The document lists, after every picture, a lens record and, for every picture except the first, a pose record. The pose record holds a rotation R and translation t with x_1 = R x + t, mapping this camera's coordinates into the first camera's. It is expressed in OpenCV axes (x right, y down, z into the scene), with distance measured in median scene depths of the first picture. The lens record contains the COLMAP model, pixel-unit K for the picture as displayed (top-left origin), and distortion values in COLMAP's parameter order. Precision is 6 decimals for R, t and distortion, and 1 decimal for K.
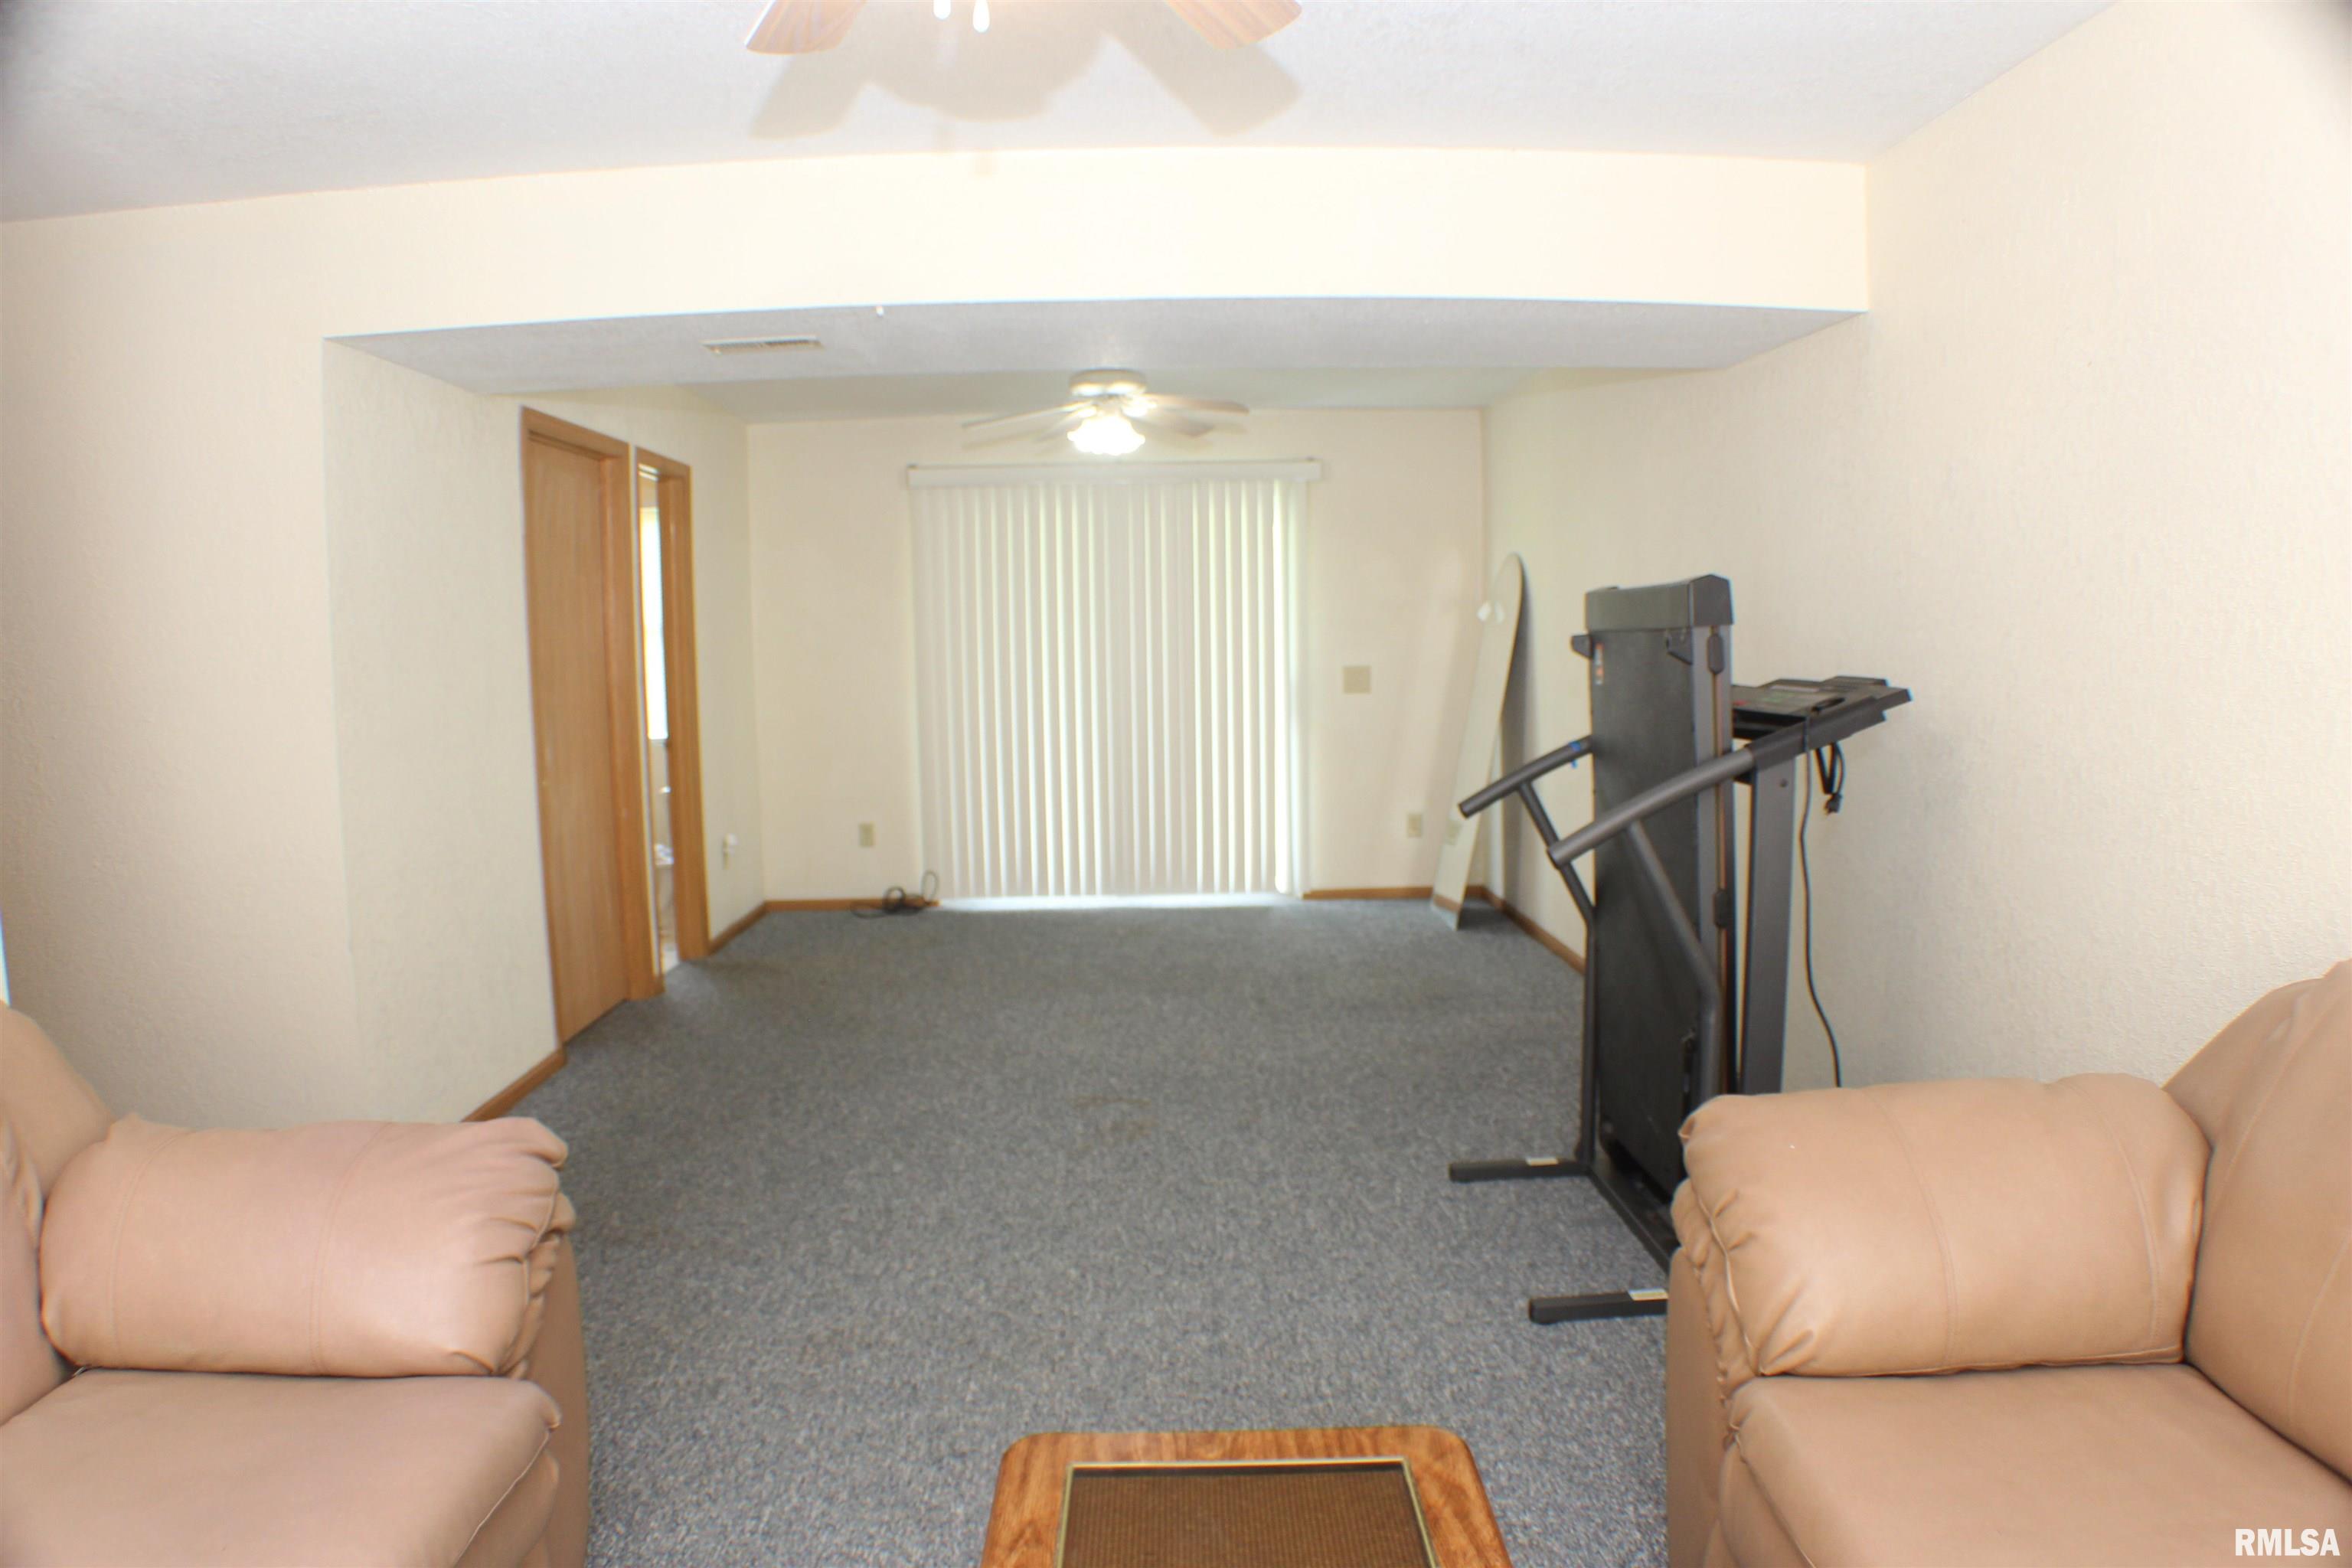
lens RADIAL K [[1557.4, 0, 1183.3], [0, 1557.4, 791.8], [0, 0, 1]] dist [-0.203312, 0.083901]
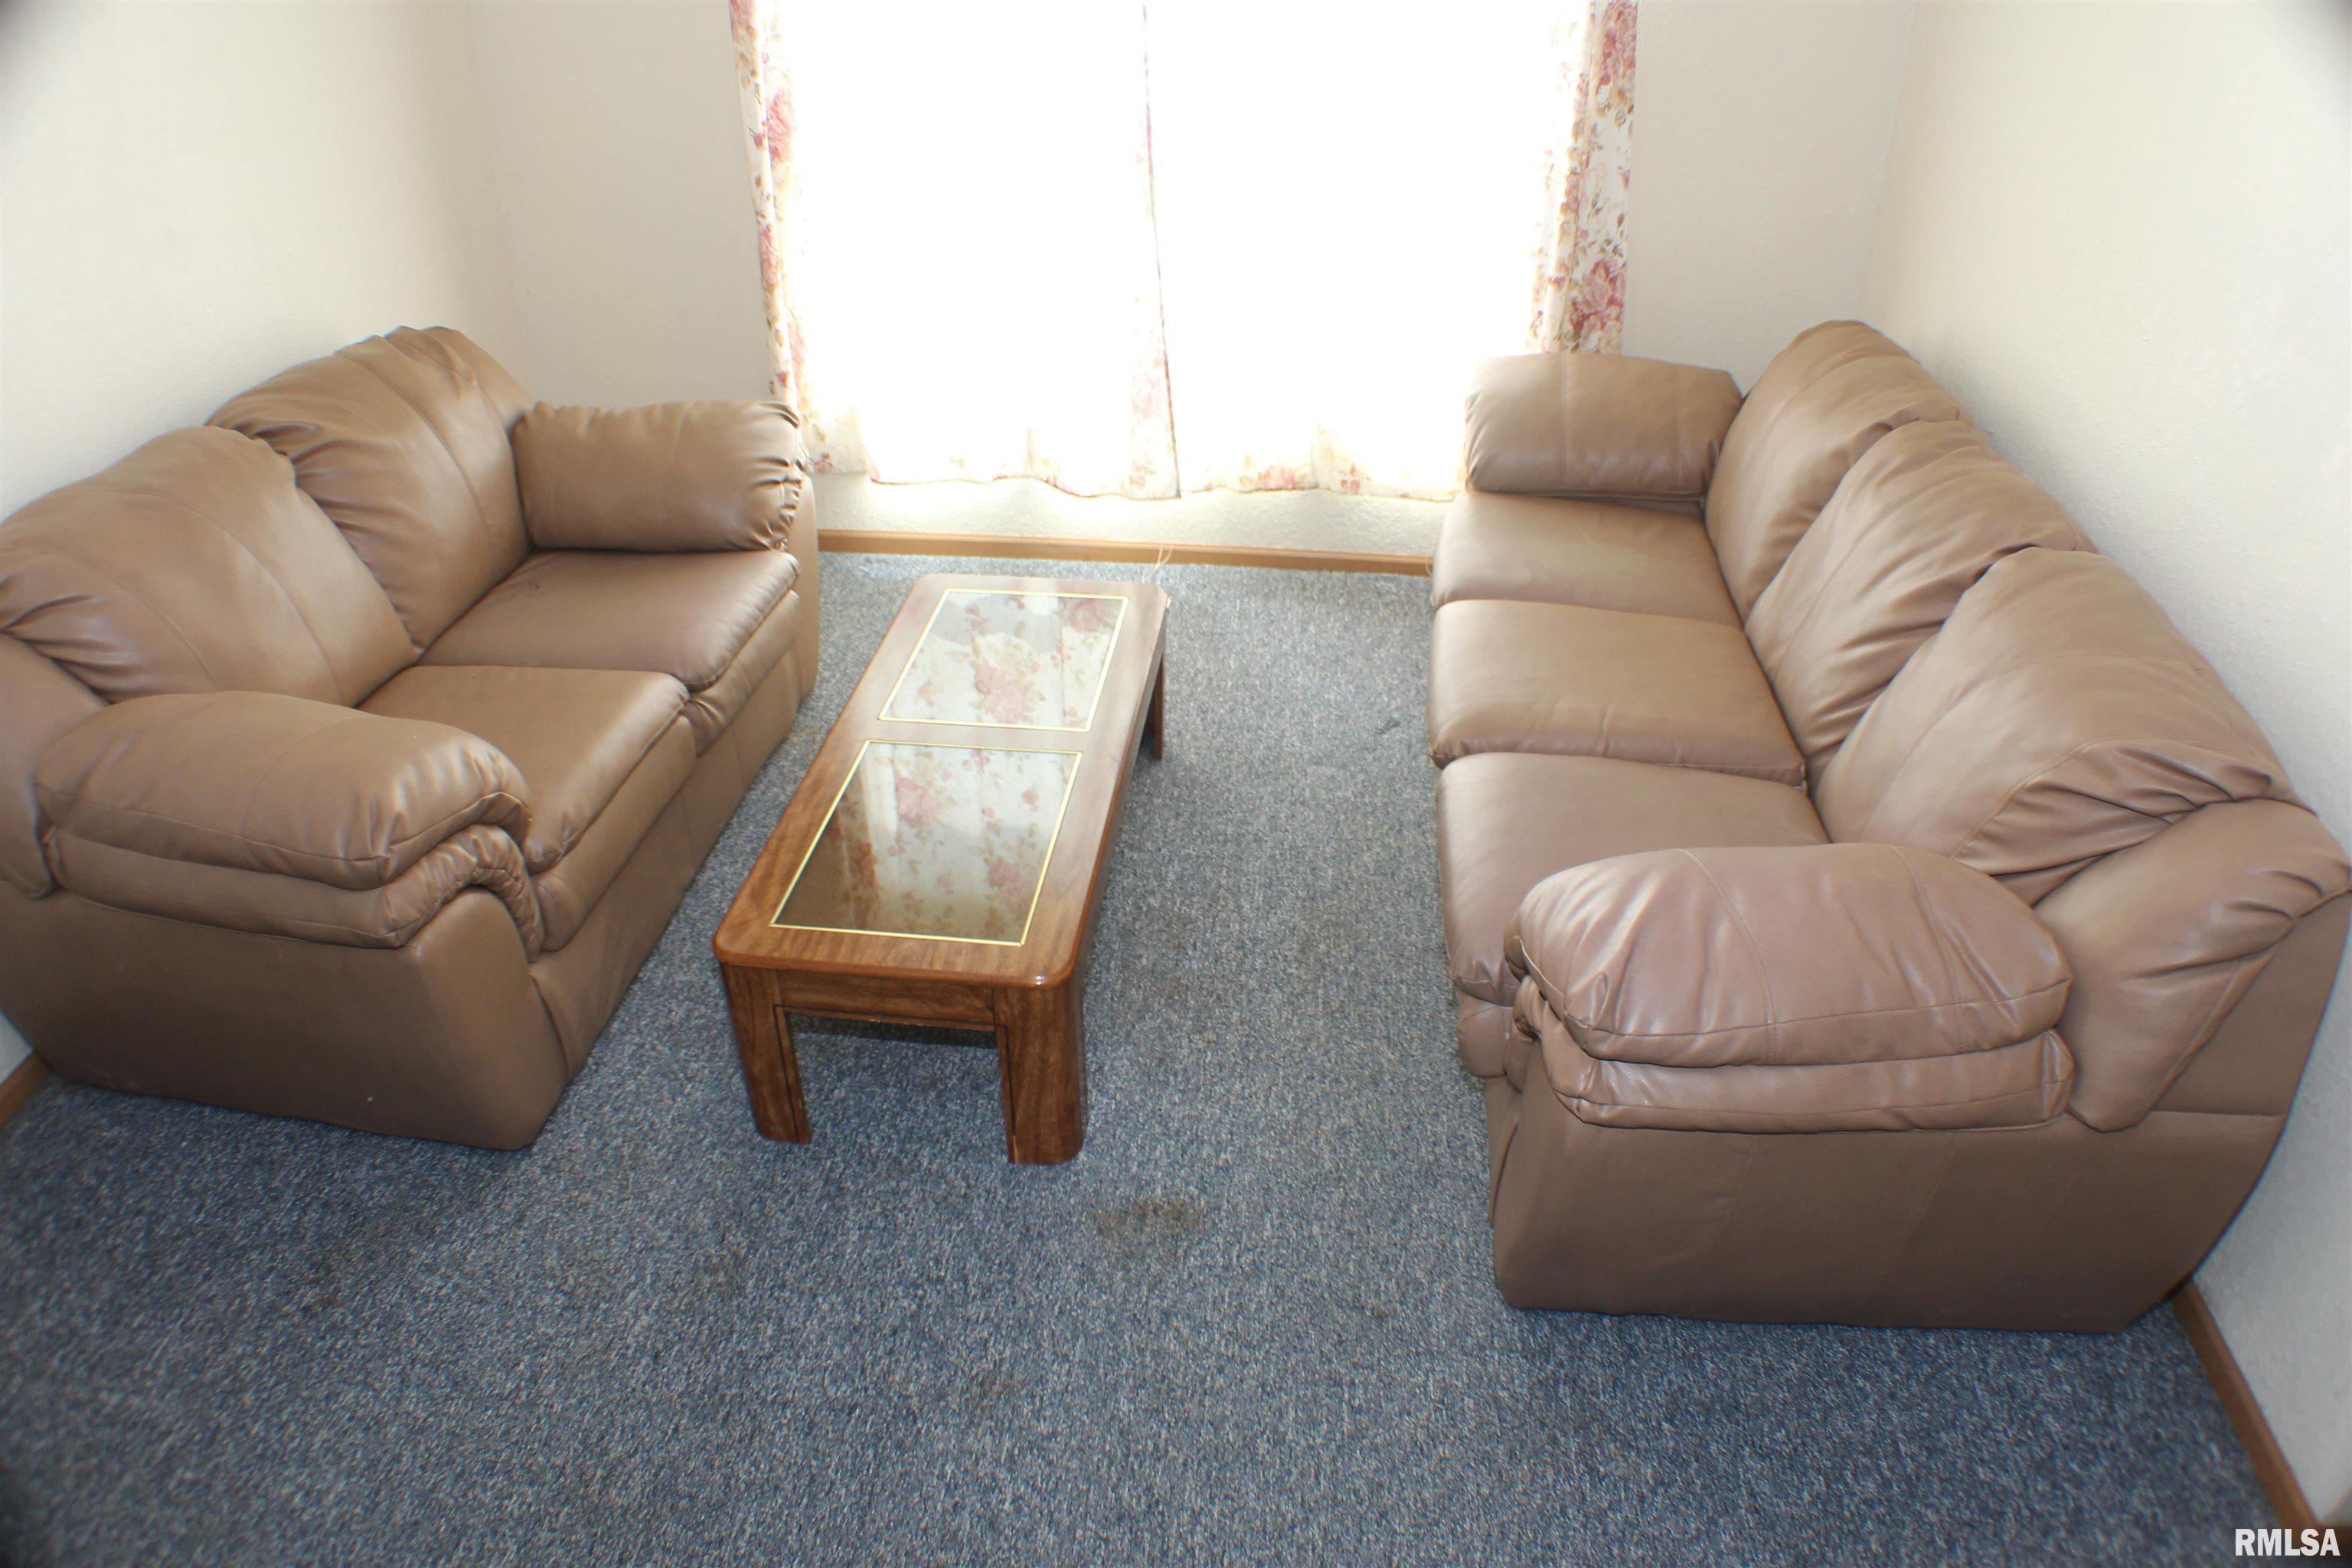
lens RADIAL K [[1557.4, 0, 1183.3], [0, 1557.4, 791.8], [0, 0, 1]] dist [-0.203312, 0.083901]
pose [[-0.993947, -0.046401, 0.099578, -0.143823], [0.025616, 0.783547, 0.620805, -0.198278], [-0.106829, 0.619598, -0.777615, 0.818143]]
